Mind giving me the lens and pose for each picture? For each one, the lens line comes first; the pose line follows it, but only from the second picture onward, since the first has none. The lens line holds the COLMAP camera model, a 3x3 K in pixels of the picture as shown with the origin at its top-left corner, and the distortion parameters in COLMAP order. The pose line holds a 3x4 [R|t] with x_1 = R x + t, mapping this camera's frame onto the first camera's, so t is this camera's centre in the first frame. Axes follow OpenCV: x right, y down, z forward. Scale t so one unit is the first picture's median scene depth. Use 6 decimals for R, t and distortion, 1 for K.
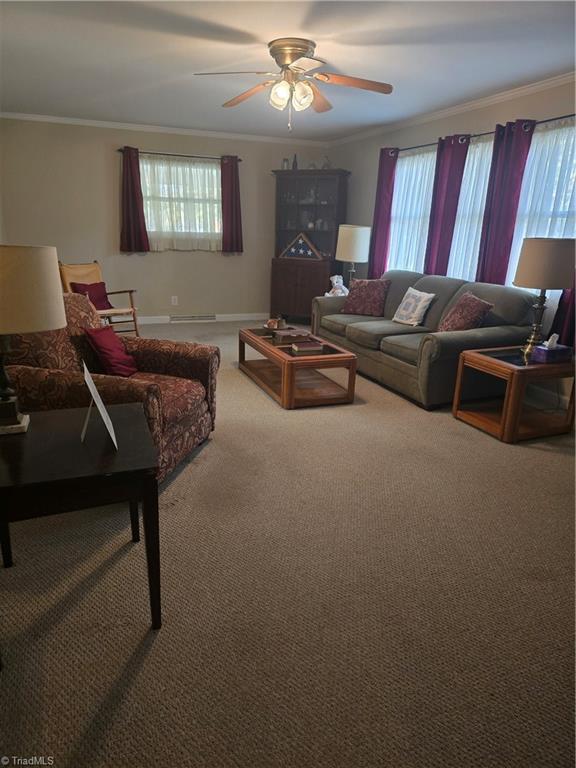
lens RADIAL K [[511.0, 0, 288.0], [0, 511.0, 384.0], [0, 0, 1]] dist [0.007865, 0.000771]
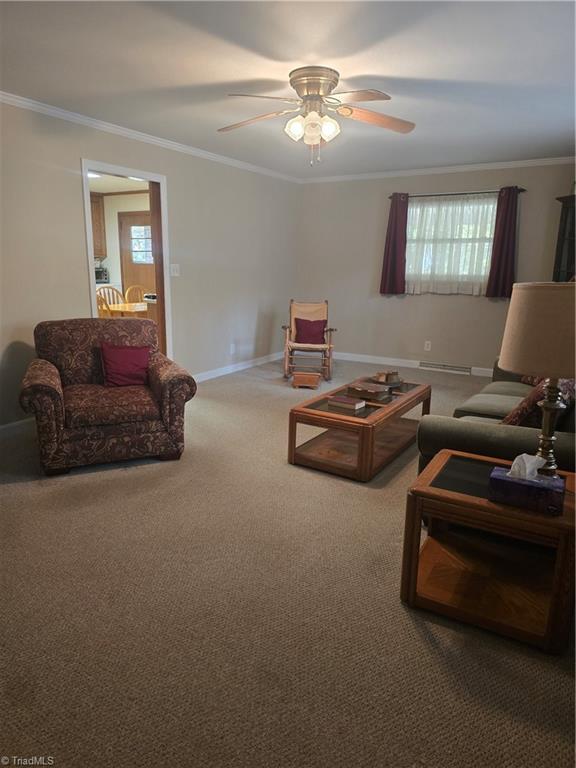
lens RADIAL K [[518.2, 0, 288.0], [0, 518.2, 384.0], [0, 0, 1]] dist [0.000141, -0.001695]
pose [[0.600994, 0.160425, -0.782988, 0.402220], [-0.228920, 0.973157, 0.023677, -0.062261], [0.765769, 0.165012, 0.621586, 0.236425]]
